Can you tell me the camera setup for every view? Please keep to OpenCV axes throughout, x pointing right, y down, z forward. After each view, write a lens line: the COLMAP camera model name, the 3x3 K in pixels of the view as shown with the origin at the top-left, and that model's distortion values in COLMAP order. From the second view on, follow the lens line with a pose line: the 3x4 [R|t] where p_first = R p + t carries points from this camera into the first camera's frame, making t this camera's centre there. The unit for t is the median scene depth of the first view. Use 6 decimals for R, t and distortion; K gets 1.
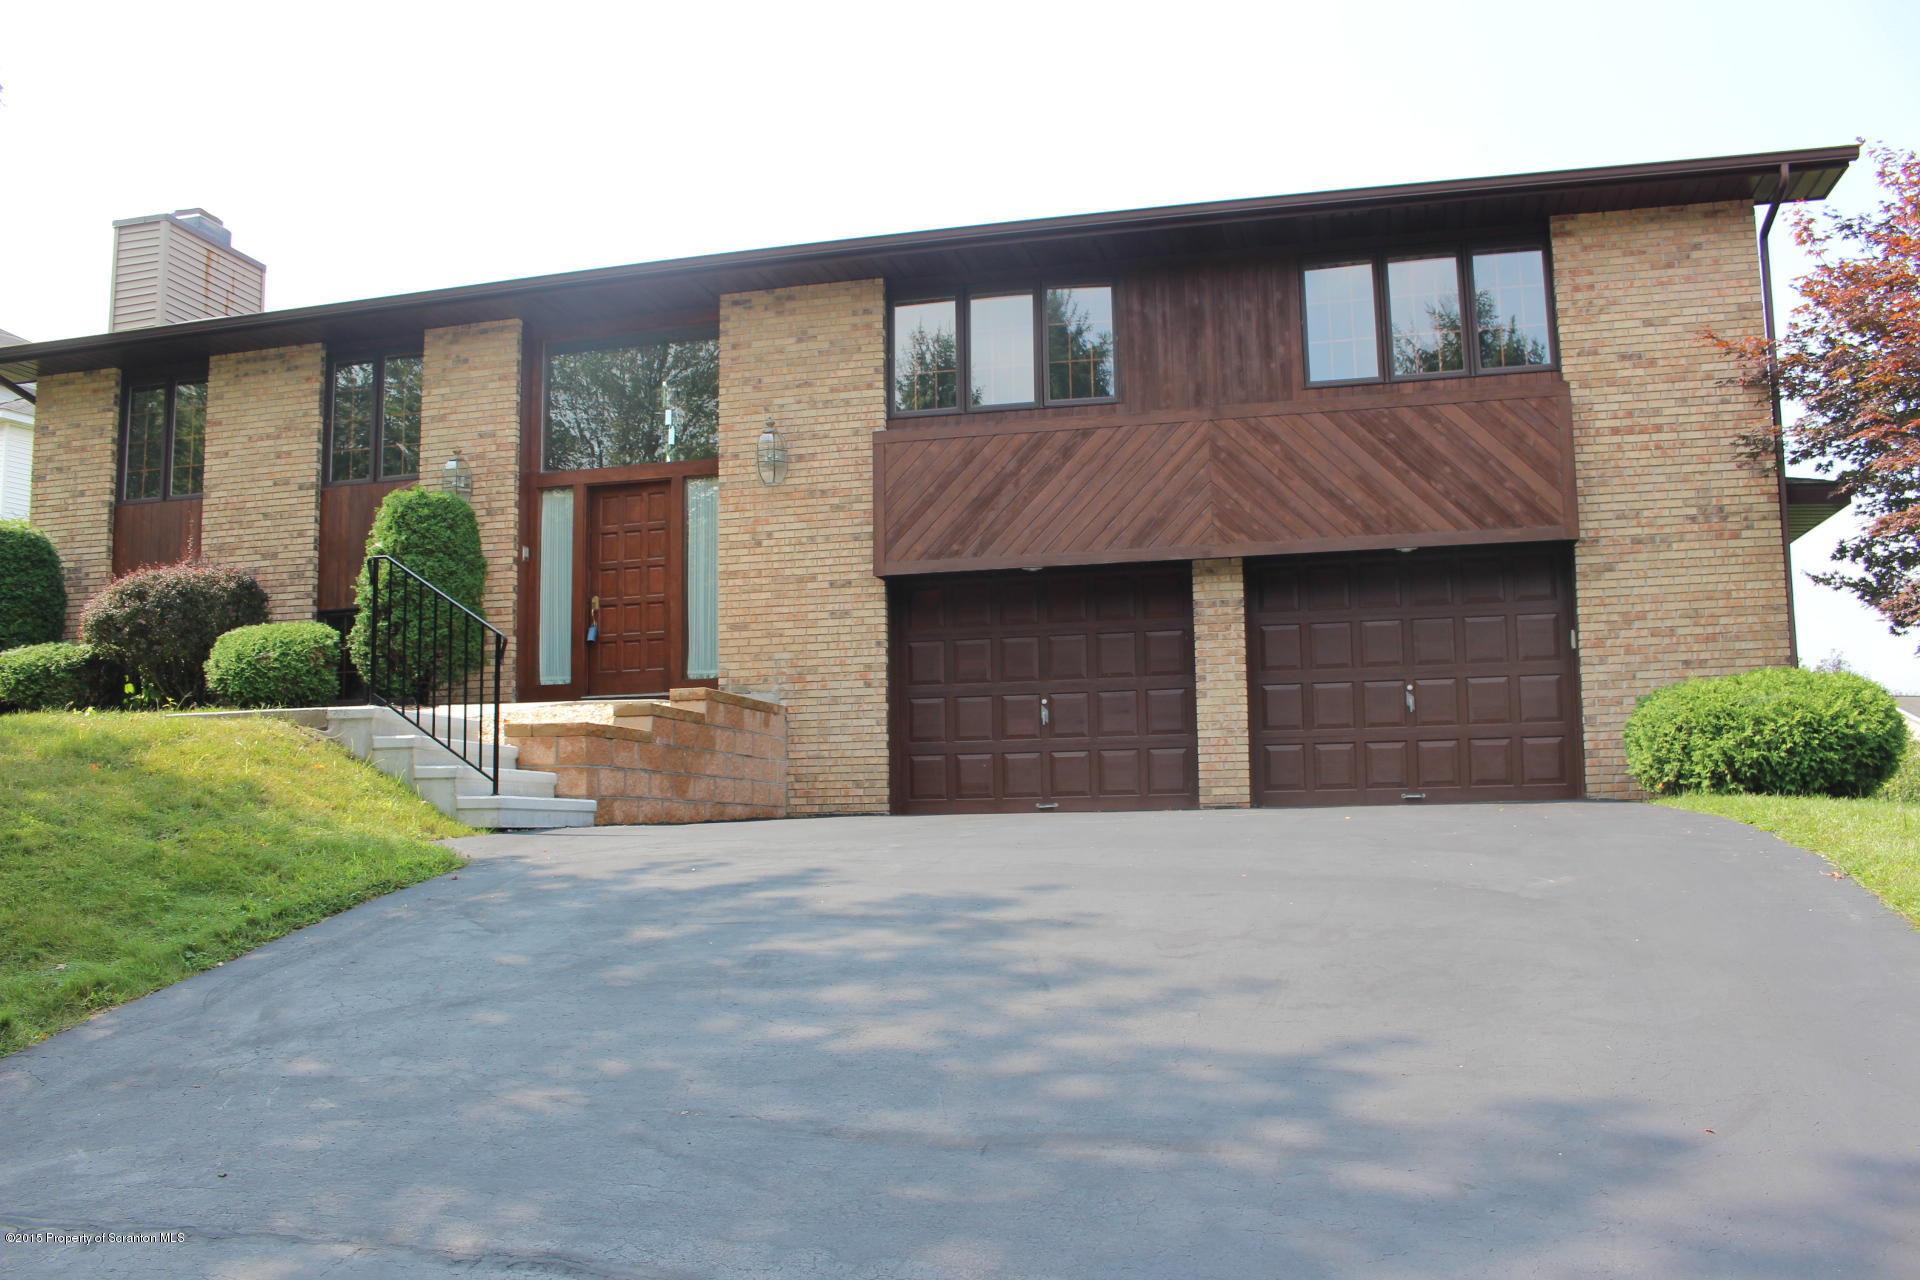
lens RADIAL K [[1619.4, 0, 960.0], [0, 1619.4, 640.0], [0, 0, 1]] dist [-0.197647, 0.215035]
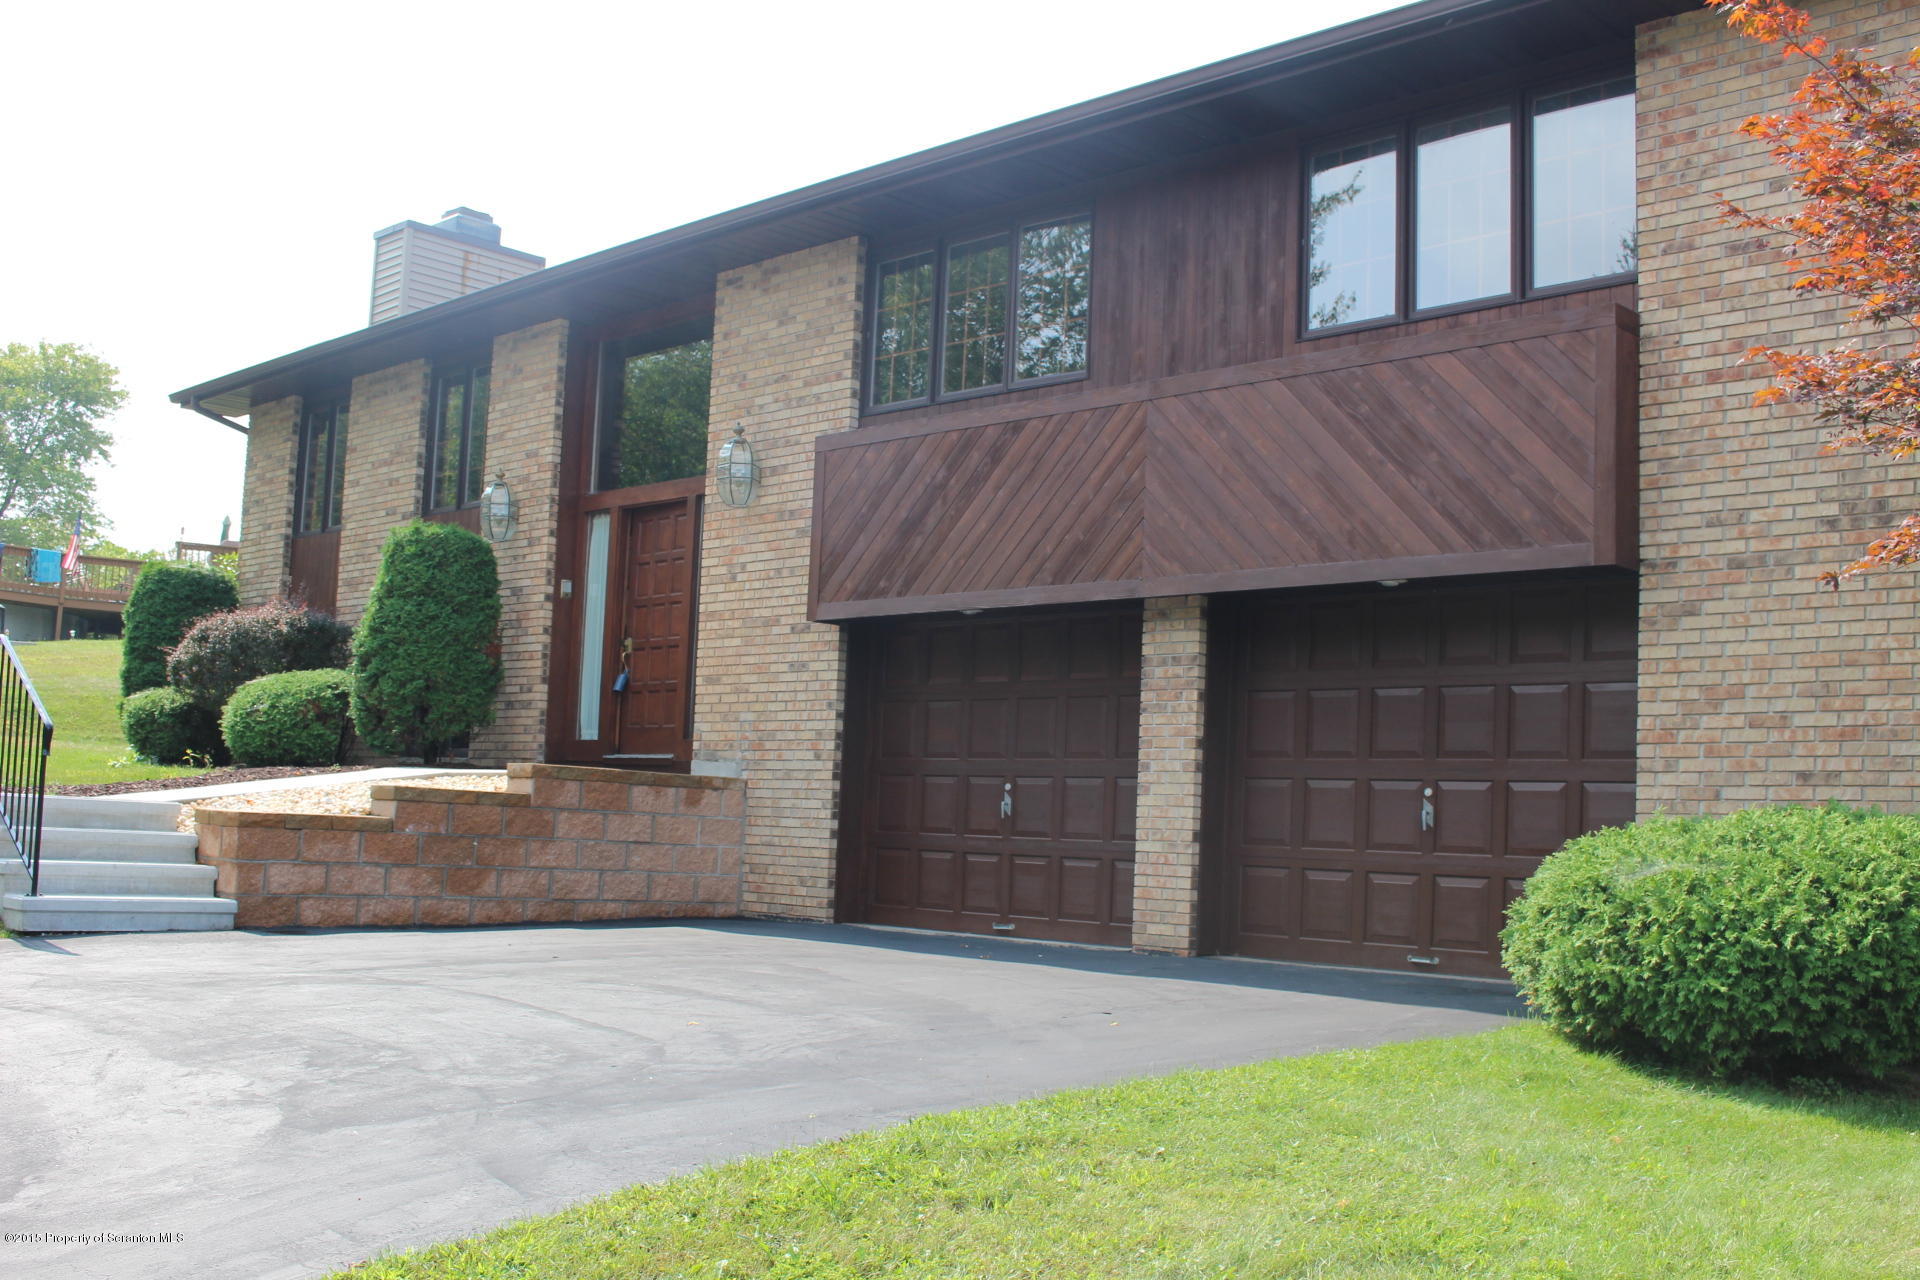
lens RADIAL K [[1945.8, 0, 960.0], [0, 1945.8, 640.0], [0, 0, 1]] dist [-0.168997, 0.214966]
pose [[0.860786, -0.000071, -0.508967, 0.509925], [0.007684, 0.999888, 0.012856, -0.043099], [0.508909, -0.014977, 0.860690, 0.226664]]
